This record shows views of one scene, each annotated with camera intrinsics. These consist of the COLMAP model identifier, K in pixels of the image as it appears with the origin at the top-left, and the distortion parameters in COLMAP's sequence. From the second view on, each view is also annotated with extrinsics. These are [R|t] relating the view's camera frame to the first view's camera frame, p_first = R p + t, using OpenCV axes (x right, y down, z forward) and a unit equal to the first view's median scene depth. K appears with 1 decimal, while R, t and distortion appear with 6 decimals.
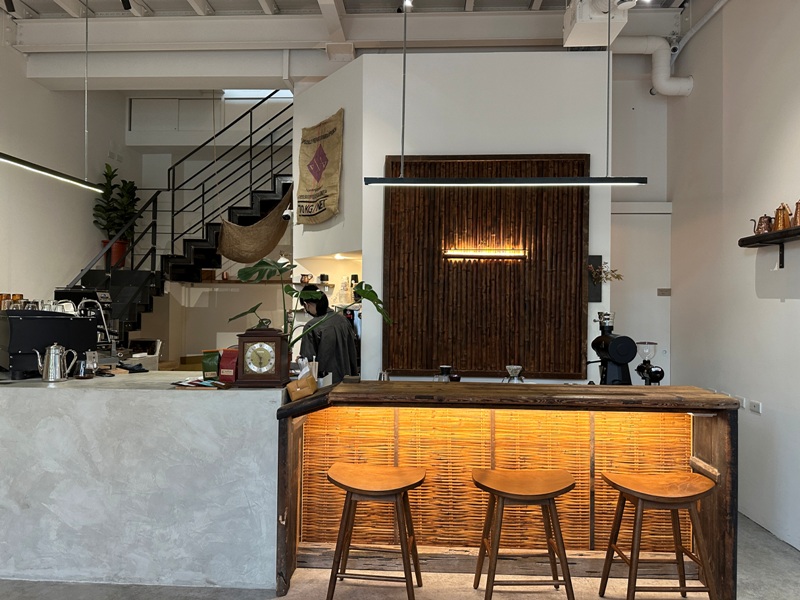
lens RADIAL K [[570.3, 0, 401.1], [0, 570.3, 301.8], [0, 0, 1]] dist [0.038059, -0.056973]
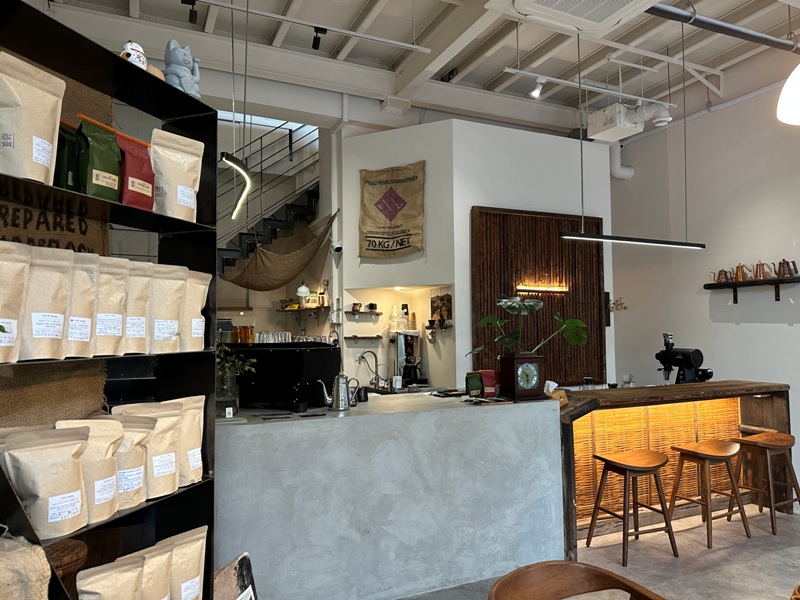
lens RADIAL K [[570.3, 0, 396.1], [0, 570.3, 295.4], [0, 0, 1]] dist [0.038059, -0.056973]
pose [[0.884351, 0.012998, 0.466642, -1.090394], [0.011828, 0.998668, -0.050232, -0.015179], [-0.466674, 0.049942, 0.883018, 0.044828]]
